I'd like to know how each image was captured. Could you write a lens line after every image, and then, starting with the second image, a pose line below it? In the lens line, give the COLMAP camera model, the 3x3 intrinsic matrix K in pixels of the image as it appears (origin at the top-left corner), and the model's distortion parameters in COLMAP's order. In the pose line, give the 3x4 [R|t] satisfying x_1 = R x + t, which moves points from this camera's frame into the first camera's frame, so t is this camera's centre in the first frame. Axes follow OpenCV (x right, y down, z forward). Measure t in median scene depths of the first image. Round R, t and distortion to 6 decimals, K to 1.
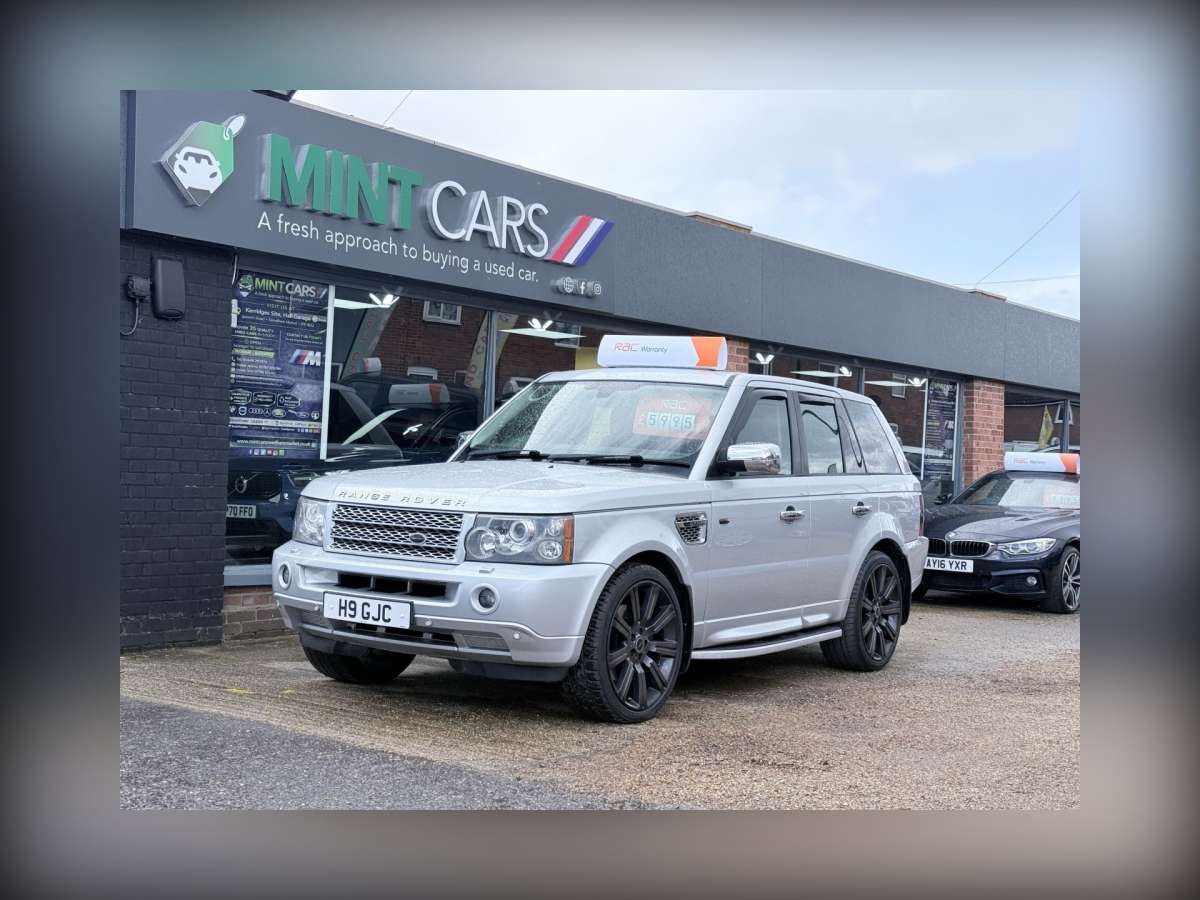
lens RADIAL K [[1445.7, 0, 603.0], [0, 1445.7, 447.9], [0, 0, 1]] dist [0.148696, 0.000000]
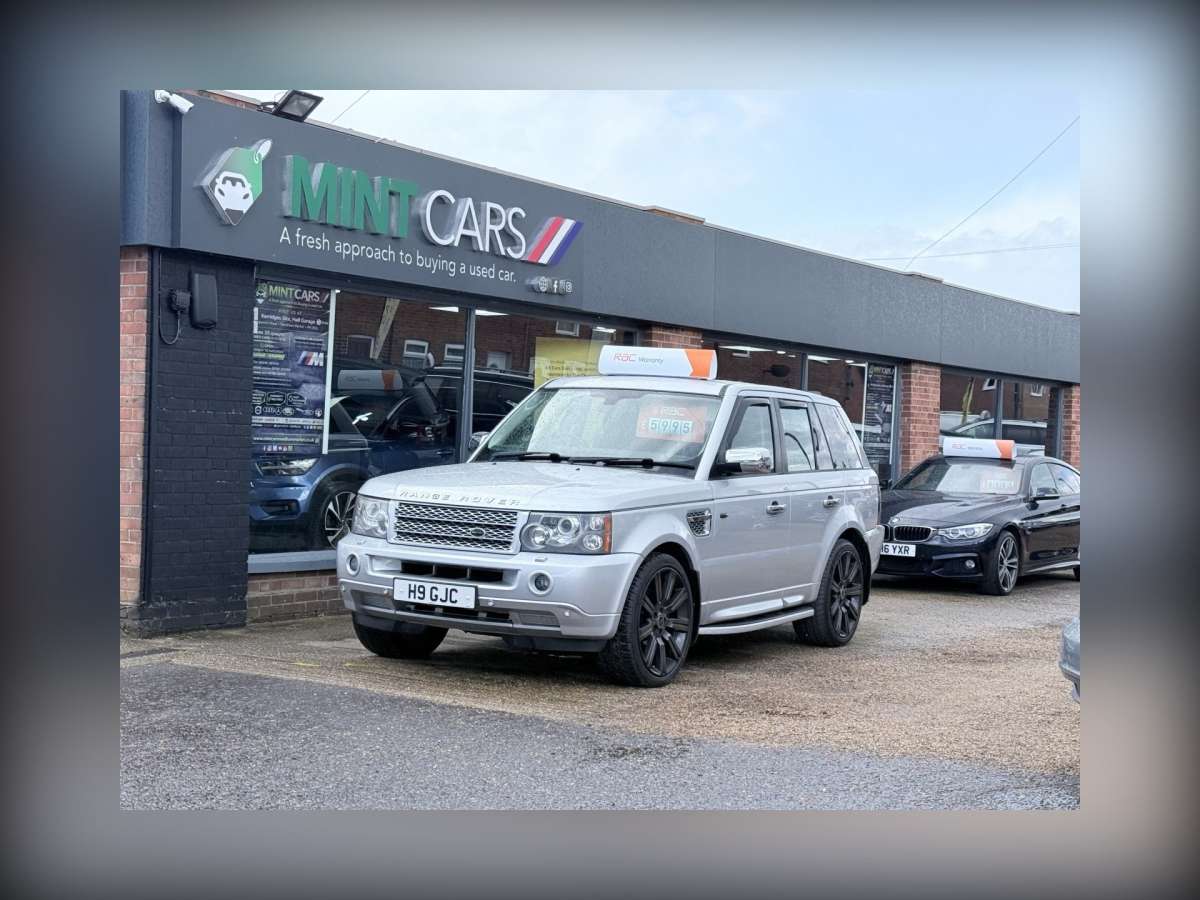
lens RADIAL K [[1687.1, 0, 603.8], [0, 1687.1, 449.0], [0, 0, 1]] dist [0.162895, 0.000000]
pose [[0.996587, 0.001030, 0.082537, -0.105118], [-0.002896, 0.999743, 0.022481, -0.027764], [-0.082492, -0.022643, 0.996334, -0.285348]]
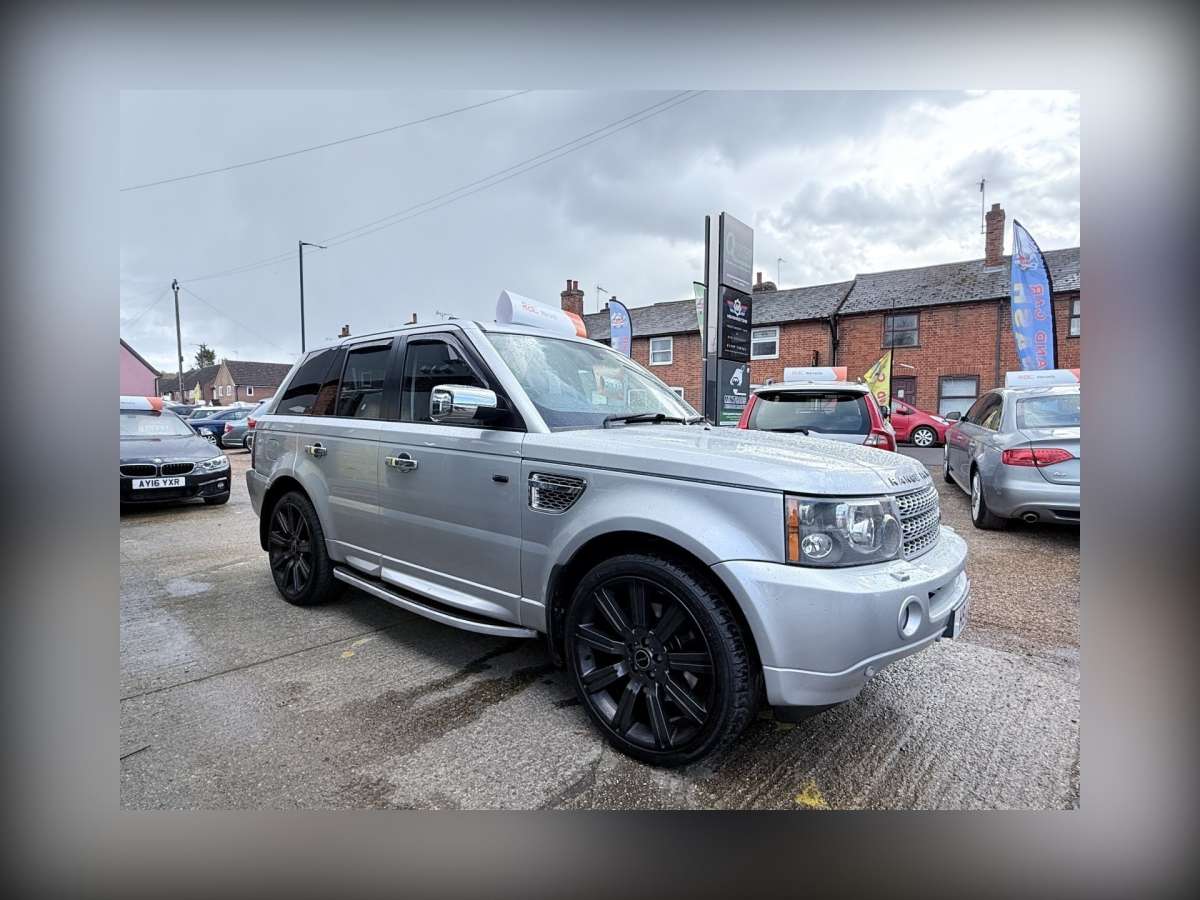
lens RADIAL K [[566.5, 0, 596.6], [0, 566.5, 448.2], [0, 0, 1]] dist [0.001893, -0.001244]
pose [[0.076643, -0.083423, 0.993562, -0.381770], [-0.021365, 0.996127, 0.085286, -0.005562], [-0.996830, -0.027764, 0.074564, 0.902700]]
